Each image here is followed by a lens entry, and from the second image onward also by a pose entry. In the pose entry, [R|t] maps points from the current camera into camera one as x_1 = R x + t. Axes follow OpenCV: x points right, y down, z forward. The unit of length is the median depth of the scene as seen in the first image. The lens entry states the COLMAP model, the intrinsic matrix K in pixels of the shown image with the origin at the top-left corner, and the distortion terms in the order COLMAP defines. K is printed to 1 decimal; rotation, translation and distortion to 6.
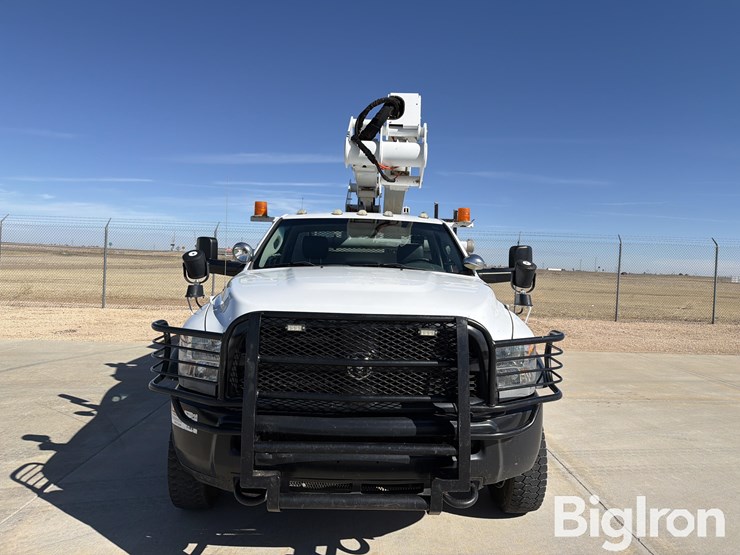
lens RADIAL K [[521.7, 0, 378.7], [0, 521.7, 269.6], [0, 0, 1]] dist [0.041439, -0.059245]
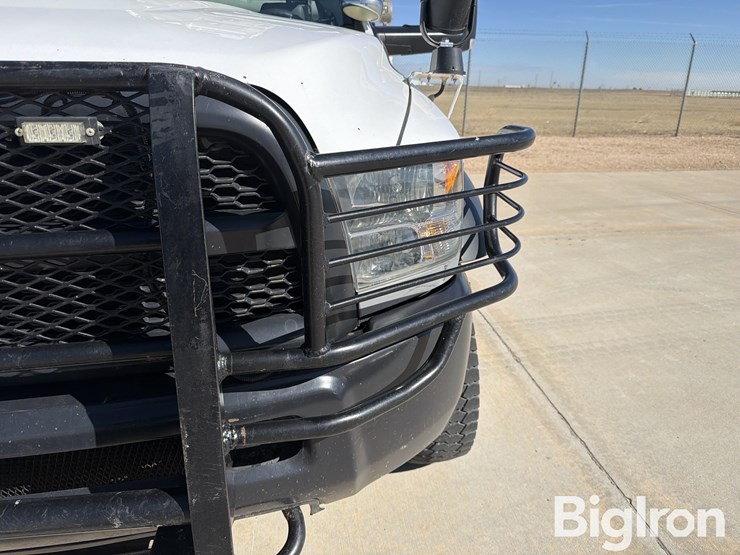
lens RADIAL K [[521.7, 0, 370.9], [0, 521.7, 279.3], [0, 0, 1]] dist [0.041439, -0.059245]
pose [[0.996403, -0.051634, 0.067187, 0.126048], [0.026013, 0.941004, 0.337394, 0.056878], [-0.080645, -0.334433, 0.938963, 0.383231]]
